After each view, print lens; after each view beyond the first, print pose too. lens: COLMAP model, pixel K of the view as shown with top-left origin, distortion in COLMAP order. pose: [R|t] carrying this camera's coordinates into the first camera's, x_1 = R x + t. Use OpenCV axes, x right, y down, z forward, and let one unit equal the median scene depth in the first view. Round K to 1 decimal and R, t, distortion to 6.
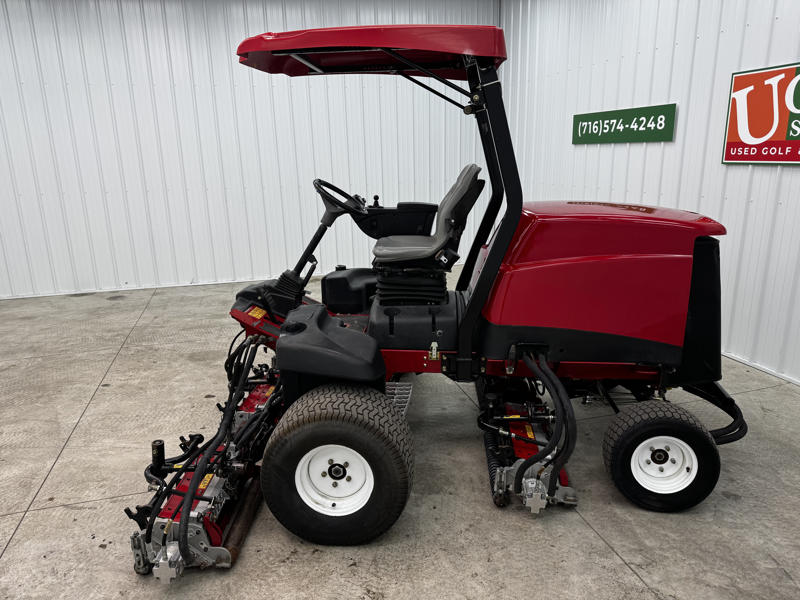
lens RADIAL K [[558.0, 0, 402.3], [0, 558.0, 297.4], [0, 0, 1]] dist [0.004289, -0.002383]
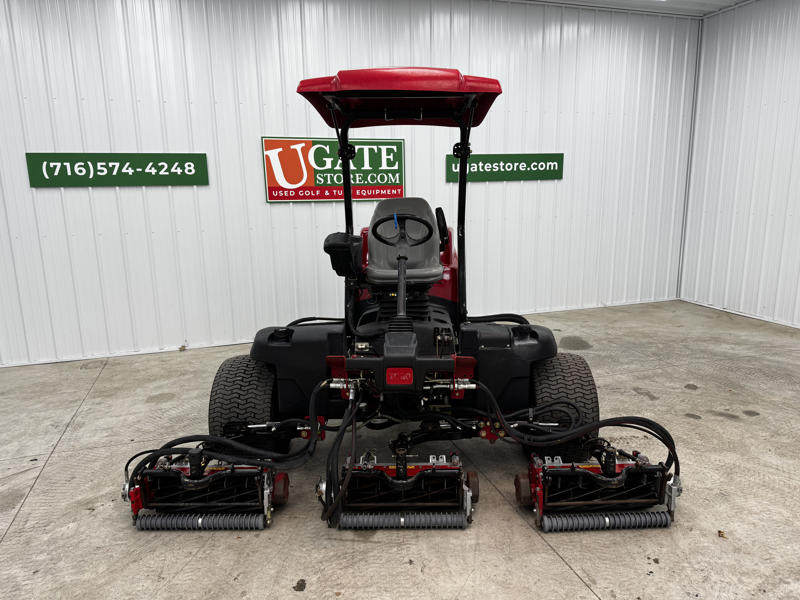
lens RADIAL K [[558.0, 0, 404.5], [0, 558.0, 303.5], [0, 0, 1]] dist [0.004289, -0.002383]
pose [[-0.031467, -0.184628, 0.982305, -0.836026], [0.264157, 0.946311, 0.186325, -0.181224], [-0.963966, 0.265346, 0.018993, 0.756651]]
